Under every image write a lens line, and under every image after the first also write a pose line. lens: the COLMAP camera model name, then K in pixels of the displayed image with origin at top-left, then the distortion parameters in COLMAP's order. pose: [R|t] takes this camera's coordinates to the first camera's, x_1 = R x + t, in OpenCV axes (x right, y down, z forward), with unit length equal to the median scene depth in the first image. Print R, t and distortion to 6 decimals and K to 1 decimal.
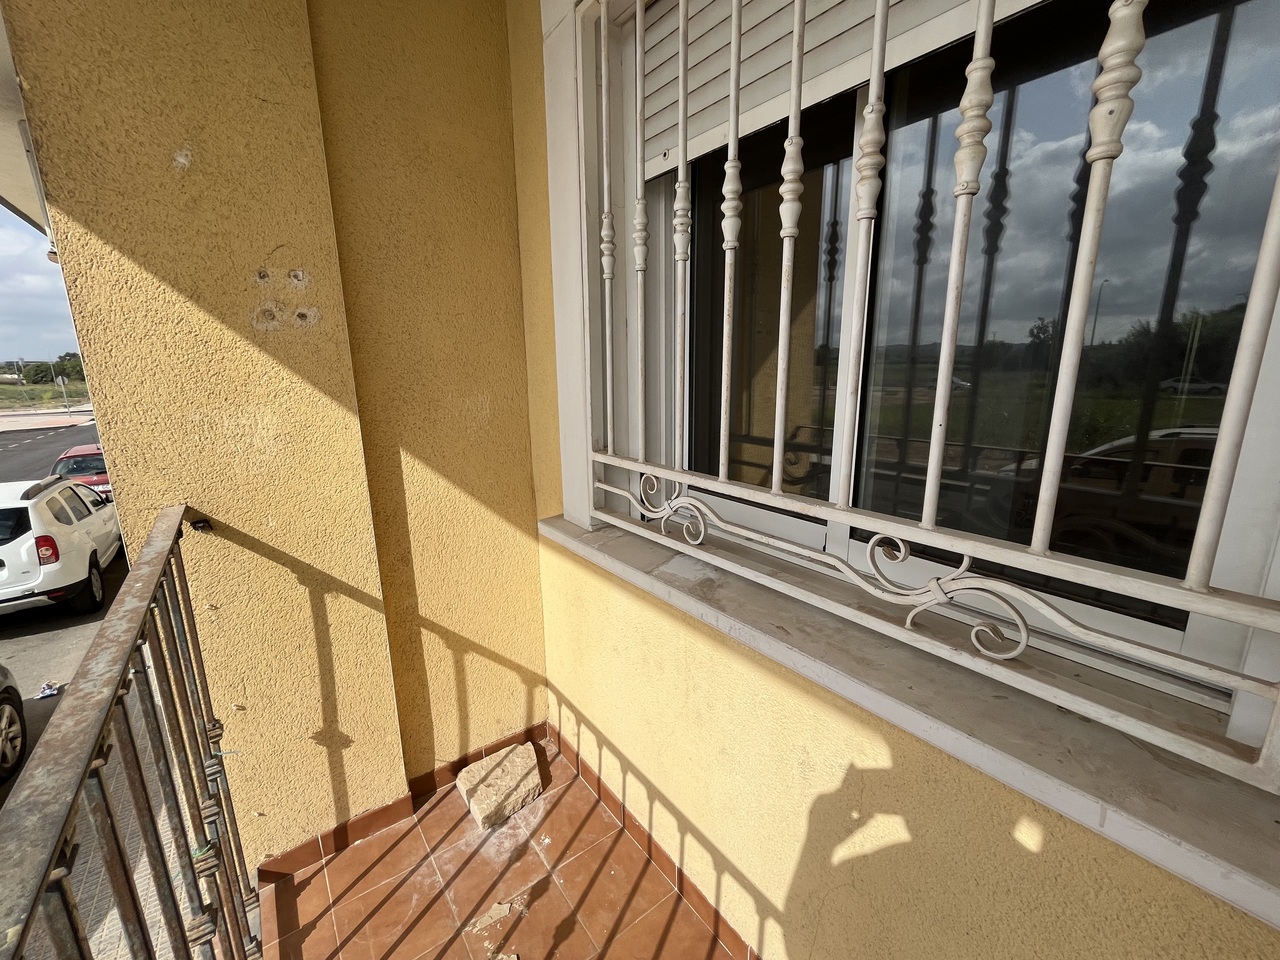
lens RADIAL K [[525.7, 0, 636.6], [0, 525.7, 480.4], [0, 0, 1]] dist [-0.003752, 0.000573]
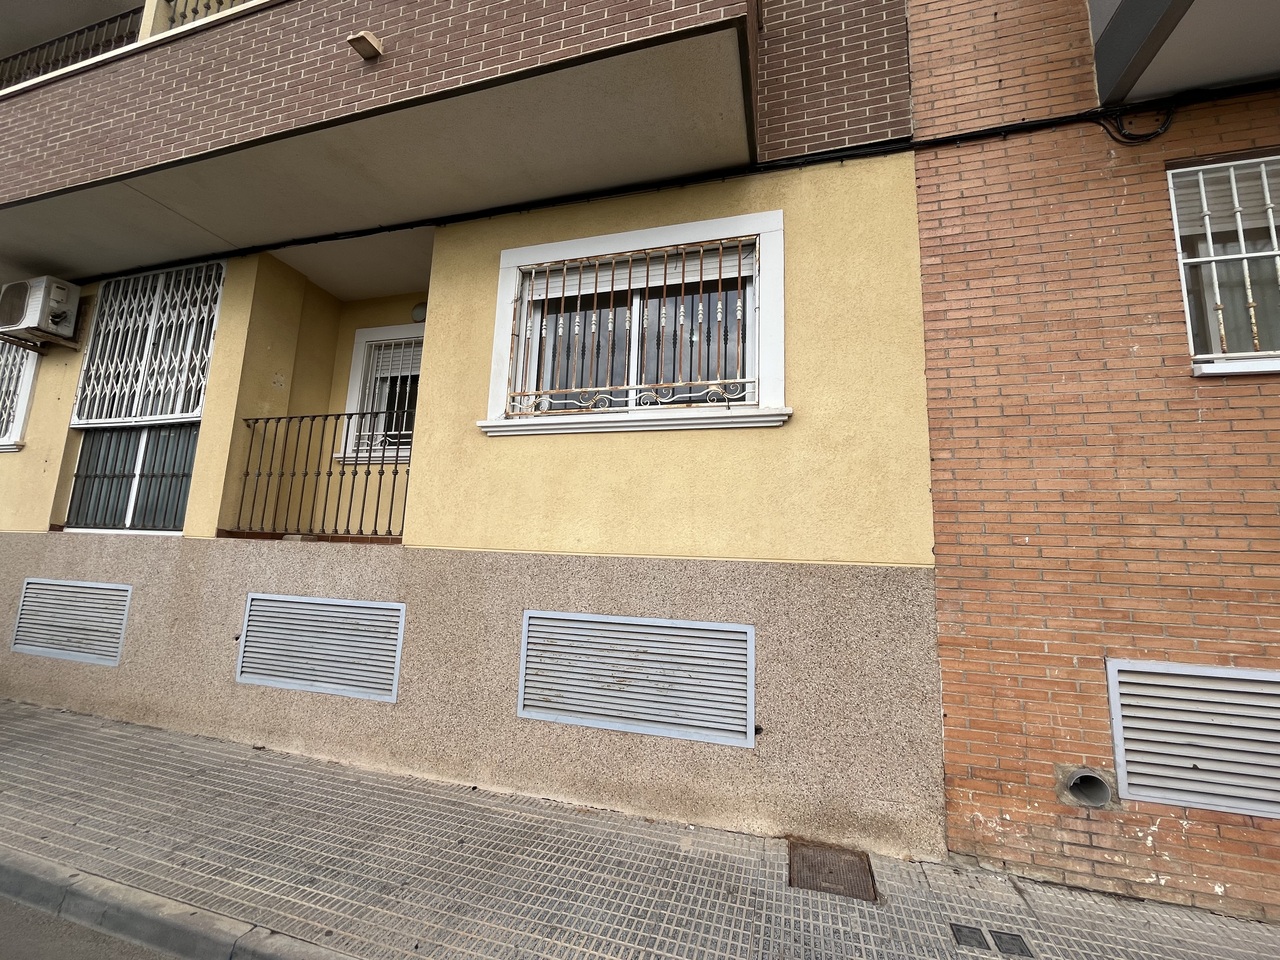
lens RADIAL K [[525.7, 0, 636.6], [0, 525.7, 480.4], [0, 0, 1]] dist [-0.003752, 0.000573]
pose [[0.795810, 0.136158, 0.590040, -0.920327], [0.087164, 0.938489, -0.334127, 2.404449], [-0.599241, 0.317332, 0.734991, -4.128367]]
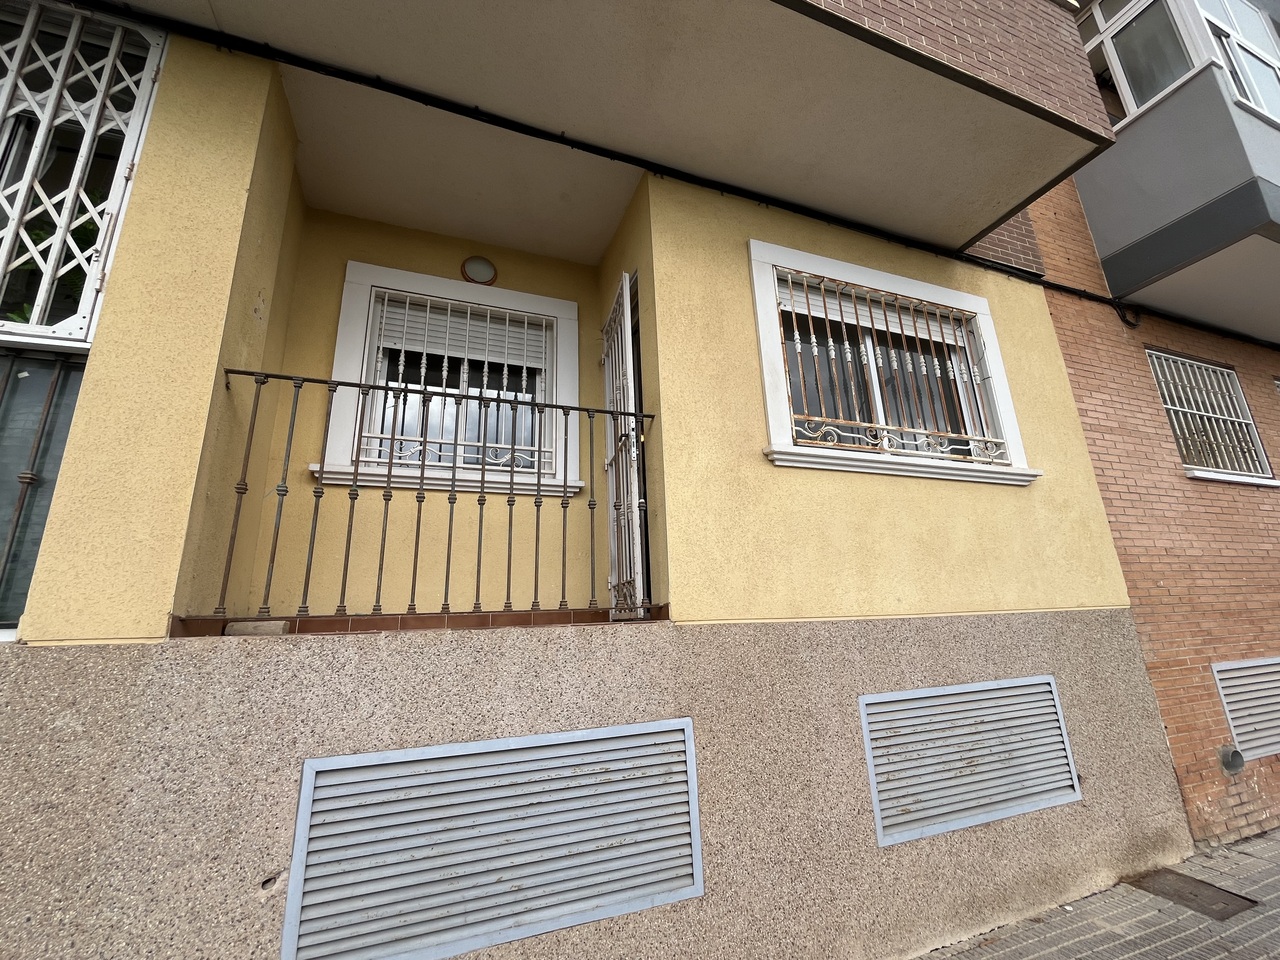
lens RADIAL K [[525.7, 0, 636.6], [0, 525.7, 480.4], [0, 0, 1]] dist [-0.003752, 0.000573]
pose [[0.280847, 0.255622, 0.925085, -2.400711], [0.246951, 0.912178, -0.327027, 1.574175], [-0.927438, 0.320295, 0.193056, -0.658009]]
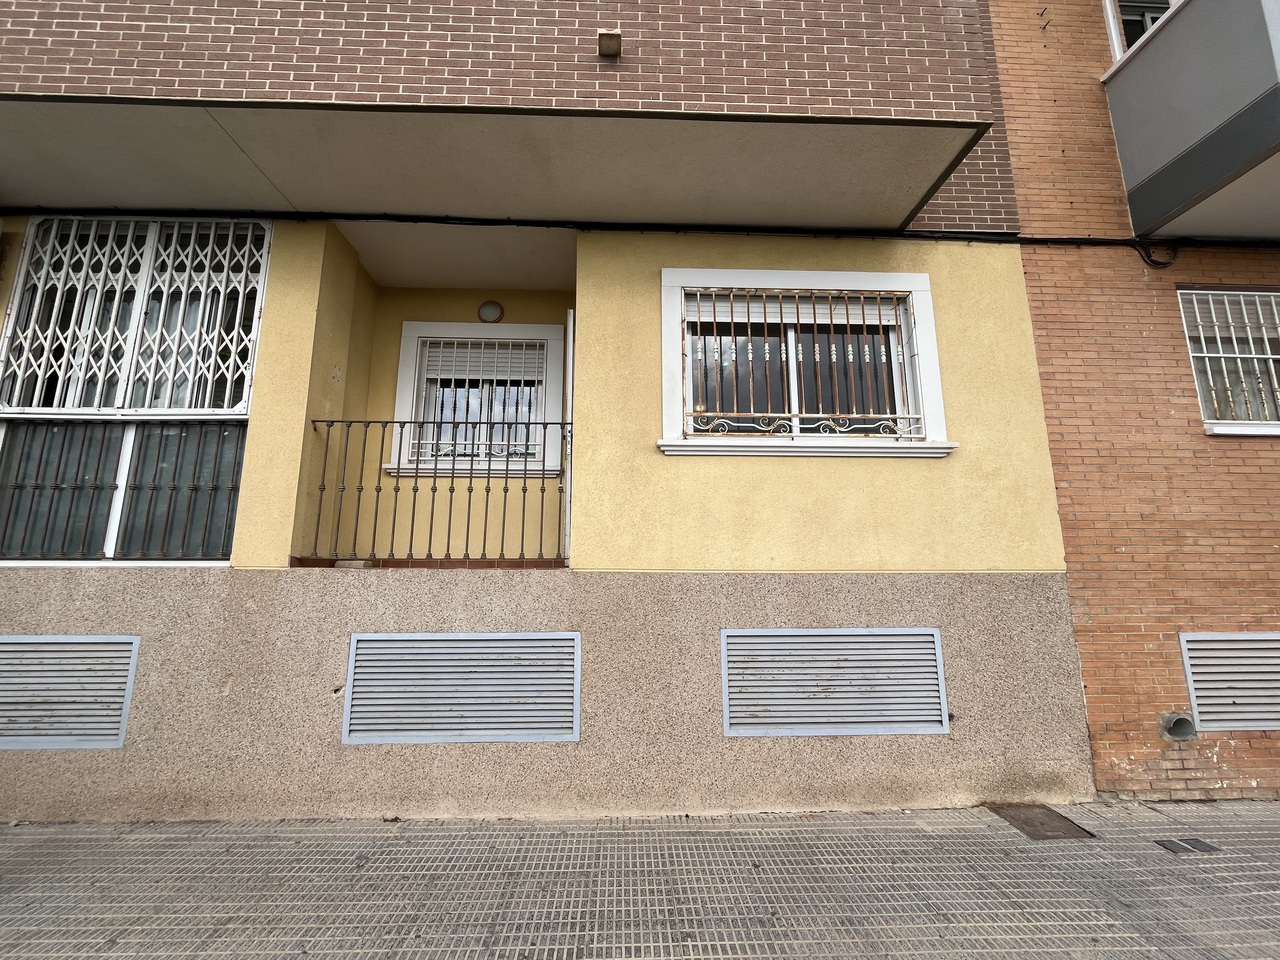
lens RADIAL K [[525.7, 0, 636.6], [0, 525.7, 480.4], [0, 0, 1]] dist [-0.003752, 0.000573]
pose [[0.567803, 0.159028, 0.807657, -2.668670], [0.176844, 0.934685, -0.308366, 2.032852], [-0.803944, 0.317920, 0.502594, -2.473385]]
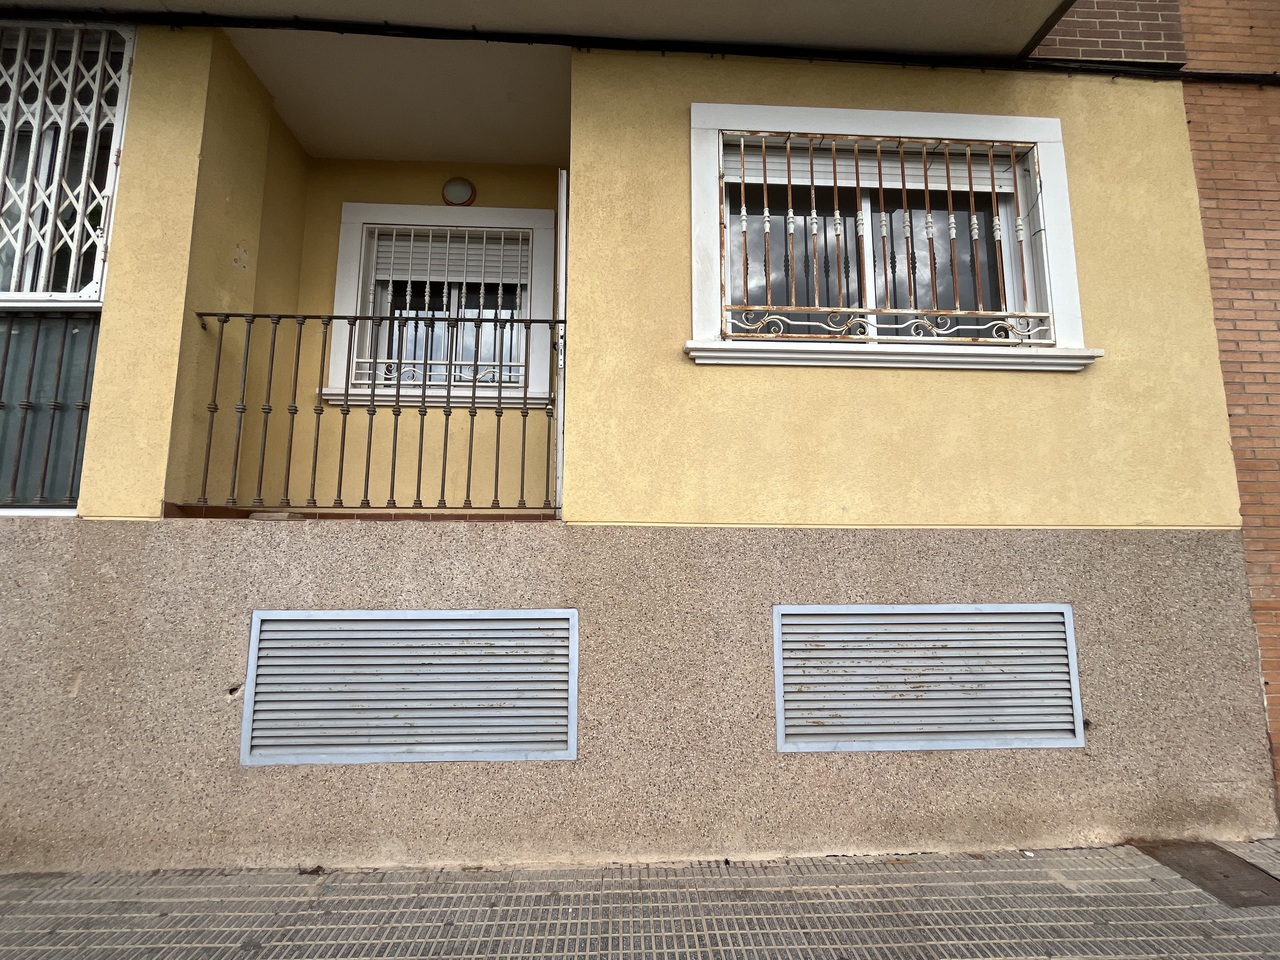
lens RADIAL K [[525.7, 0, 636.6], [0, 525.7, 480.4], [0, 0, 1]] dist [-0.003752, 0.000573]
pose [[0.560492, 0.113846, 0.820297, -1.857006], [0.175249, 0.951770, -0.251837, 1.927838], [-0.809405, 0.284909, 0.513508, -1.777538]]
